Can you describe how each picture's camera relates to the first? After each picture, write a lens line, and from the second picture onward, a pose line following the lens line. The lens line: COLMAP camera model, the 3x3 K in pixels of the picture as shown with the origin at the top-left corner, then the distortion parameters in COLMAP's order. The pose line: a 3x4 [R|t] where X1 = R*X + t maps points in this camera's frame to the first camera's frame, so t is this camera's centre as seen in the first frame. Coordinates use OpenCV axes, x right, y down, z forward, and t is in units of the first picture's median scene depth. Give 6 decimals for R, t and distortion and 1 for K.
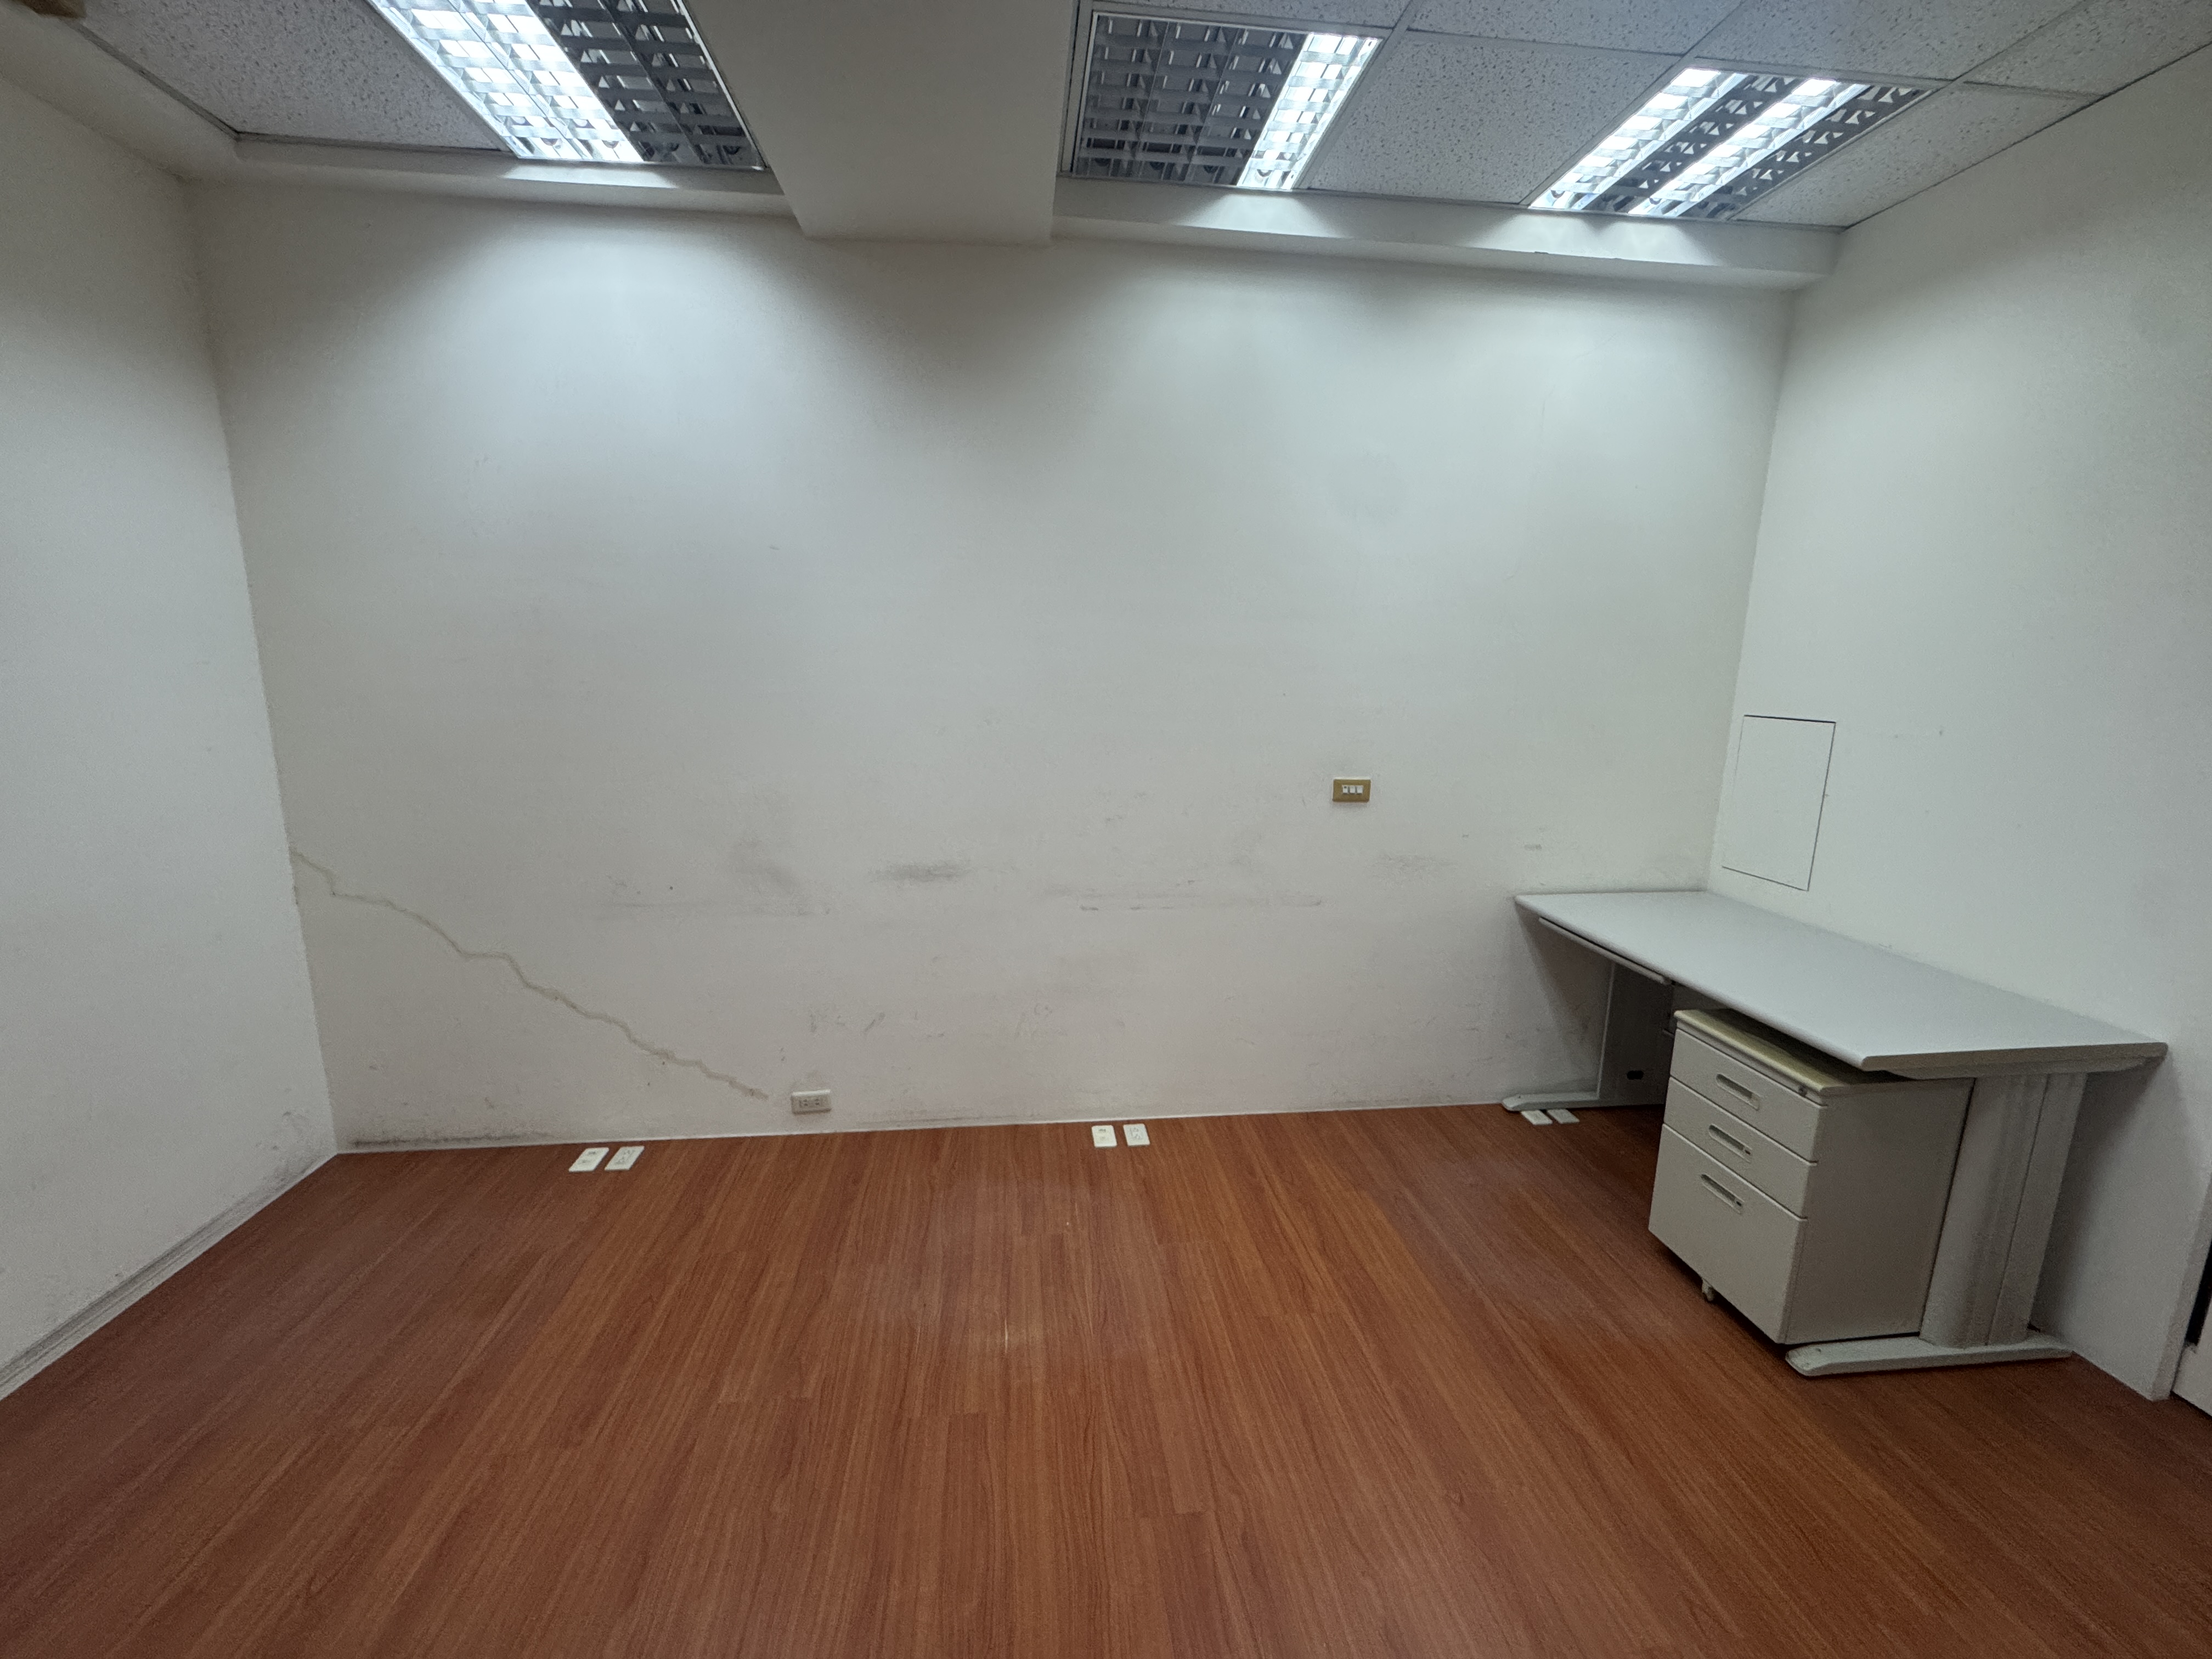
lens RADIAL K [[879.4, 0, 1108.7], [0, 879.4, 834.5], [0, 0, 1]] dist [-0.001958, 0.000278]
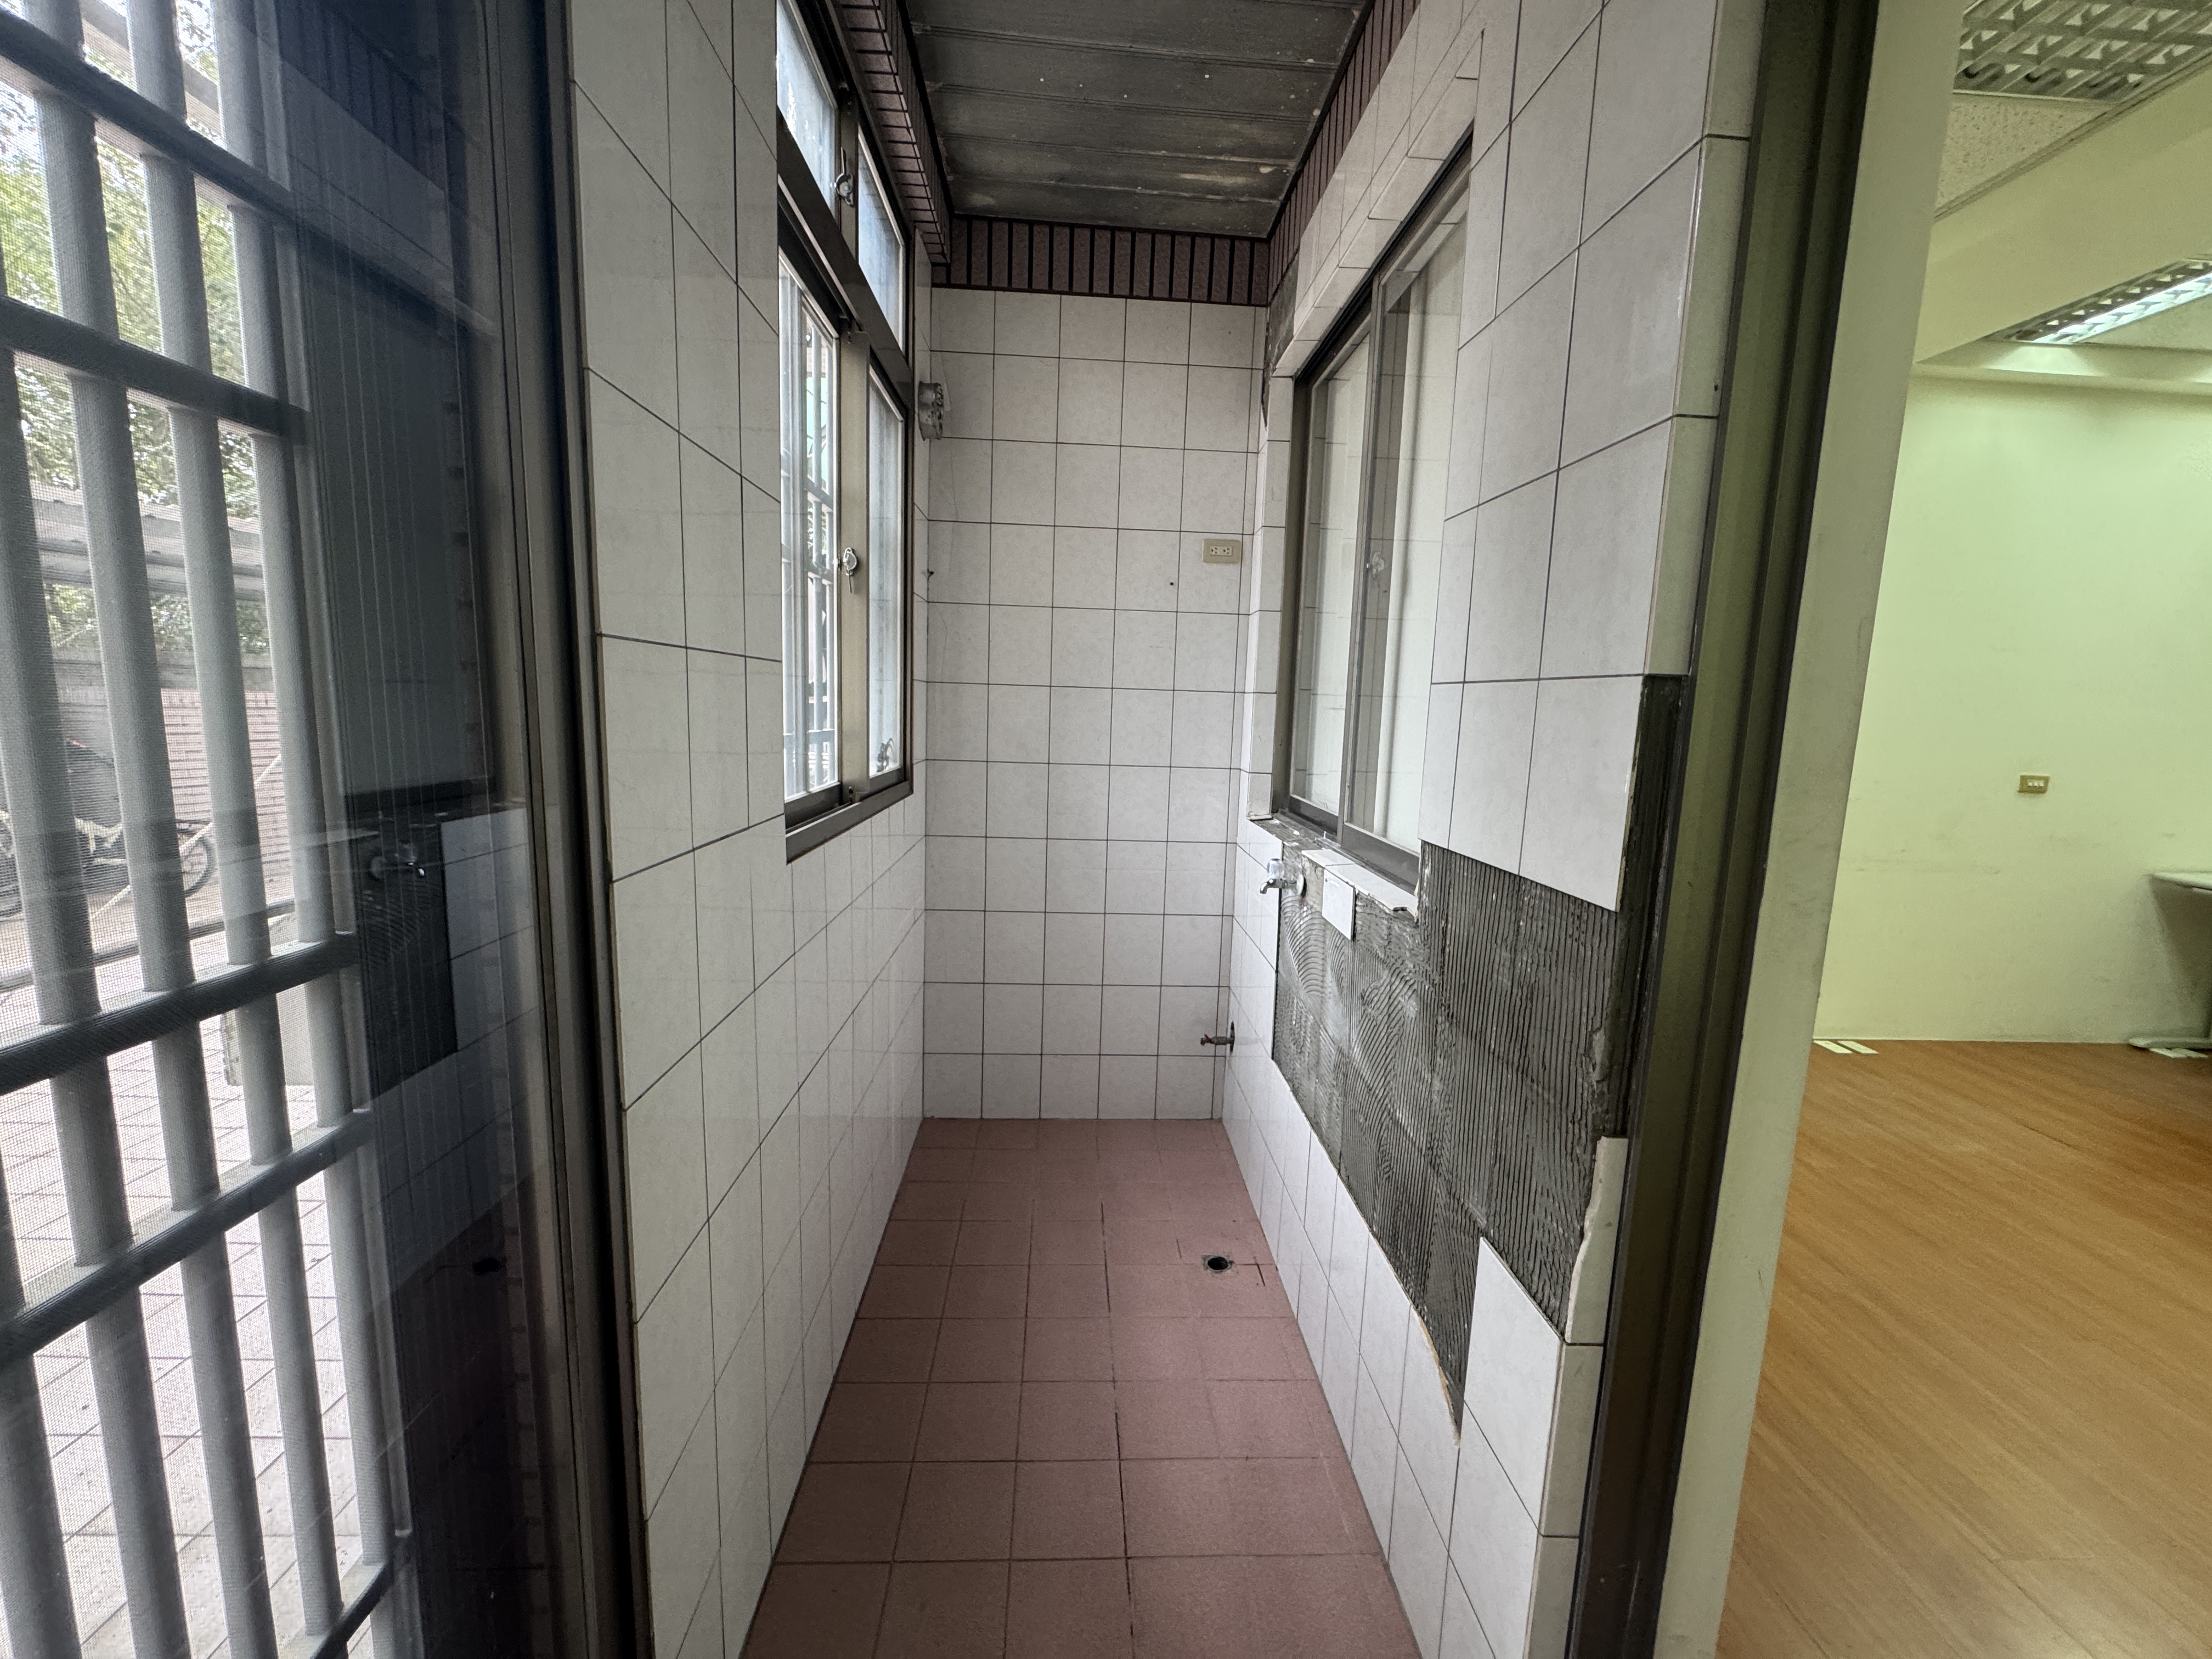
lens RADIAL K [[879.4, 0, 1112.1], [0, 879.4, 832.5], [0, 0, 1]] dist [-0.001958, 0.000278]
pose [[0.997842, 0.031118, -0.057823, -0.997107], [-0.033870, 0.998310, -0.047229, 0.127491], [0.056256, 0.049085, 0.997209, -0.355571]]
